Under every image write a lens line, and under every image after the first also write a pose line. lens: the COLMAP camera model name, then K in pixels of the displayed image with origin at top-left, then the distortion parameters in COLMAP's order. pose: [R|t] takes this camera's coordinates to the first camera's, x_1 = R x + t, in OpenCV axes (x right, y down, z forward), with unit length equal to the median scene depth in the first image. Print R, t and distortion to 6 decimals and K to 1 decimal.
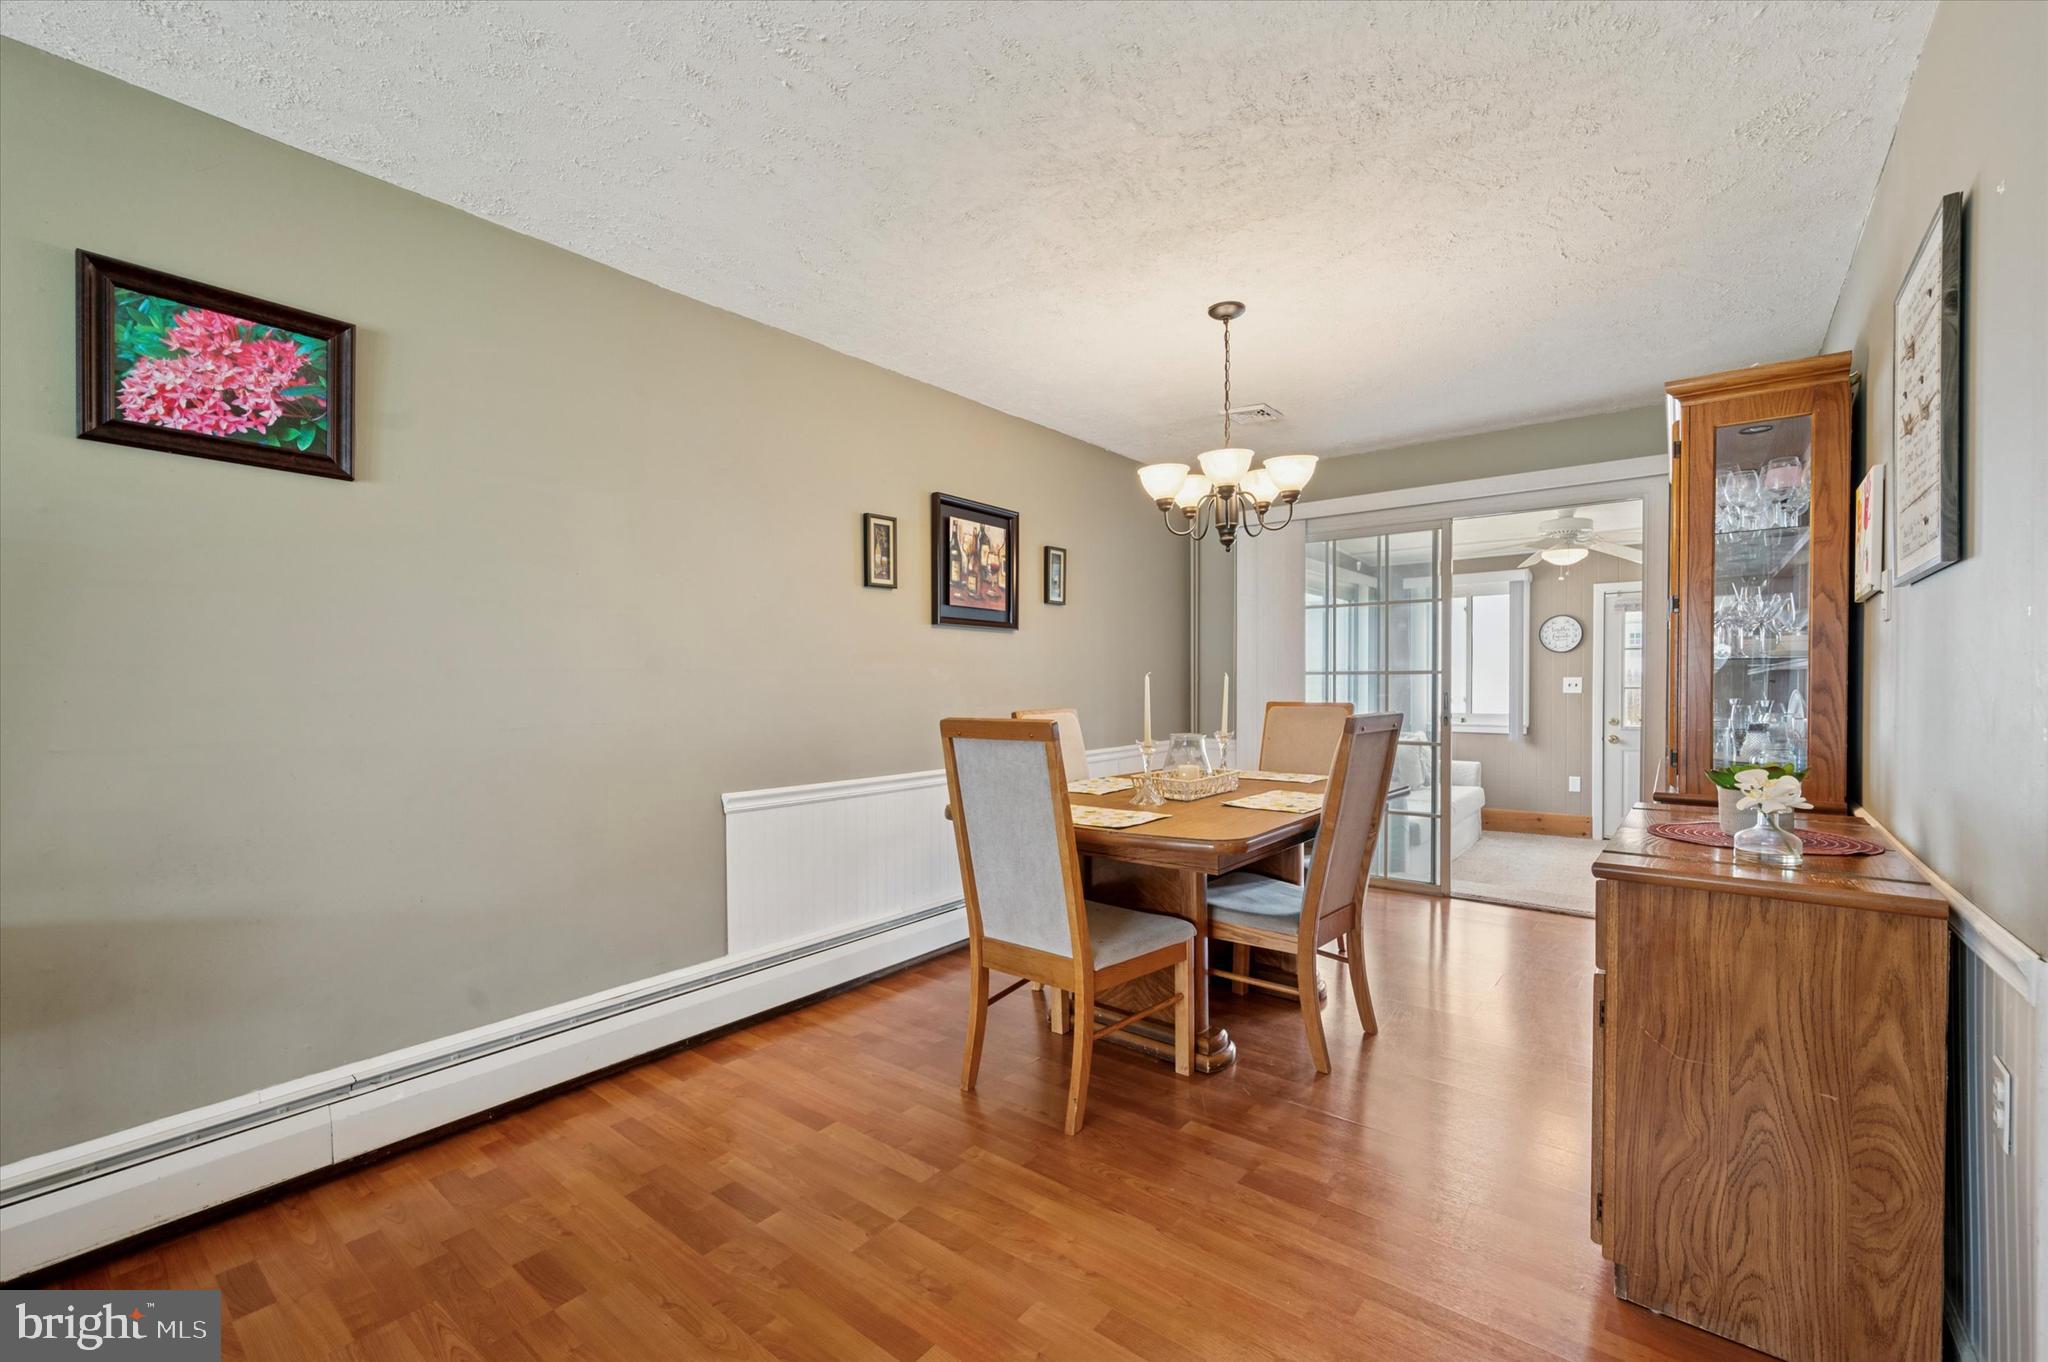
lens RADIAL K [[849.1, 0, 1033.9], [0, 849.1, 689.9], [0, 0, 1]] dist [0.001749, -0.000356]
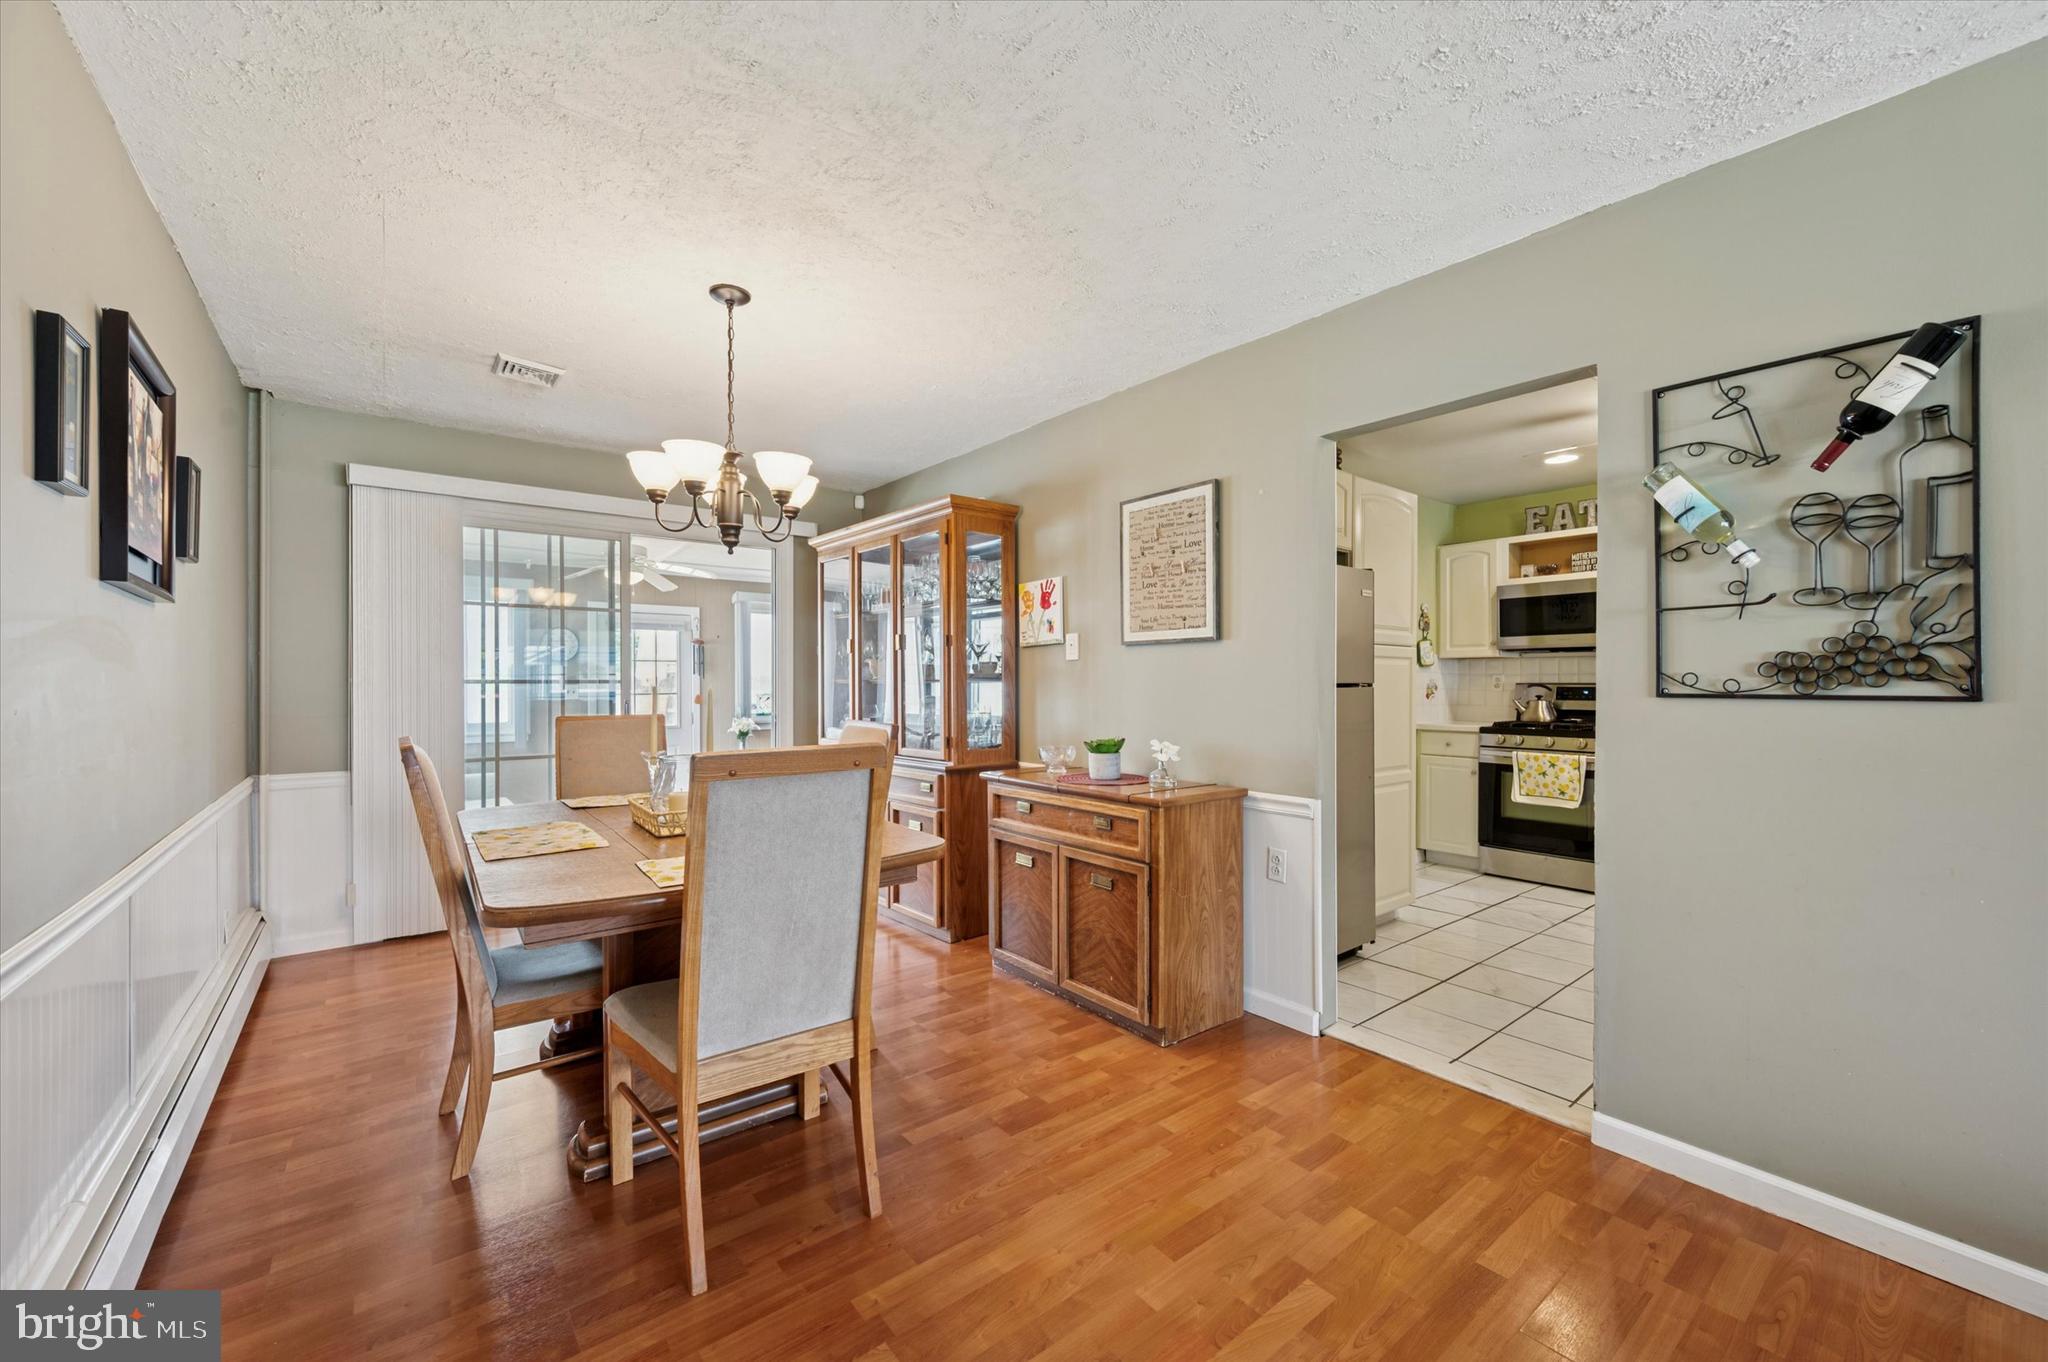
lens RADIAL K [[806.9, 0, 1012.5], [0, 806.9, 687.4], [0, 0, 1]] dist [-0.008725, 0.000117]
pose [[0.229631, -0.003414, 0.973272, -0.556069], [0.009688, 0.999952, 0.001222, -0.017154], [-0.973230, 0.009149, 0.229653, 0.509538]]
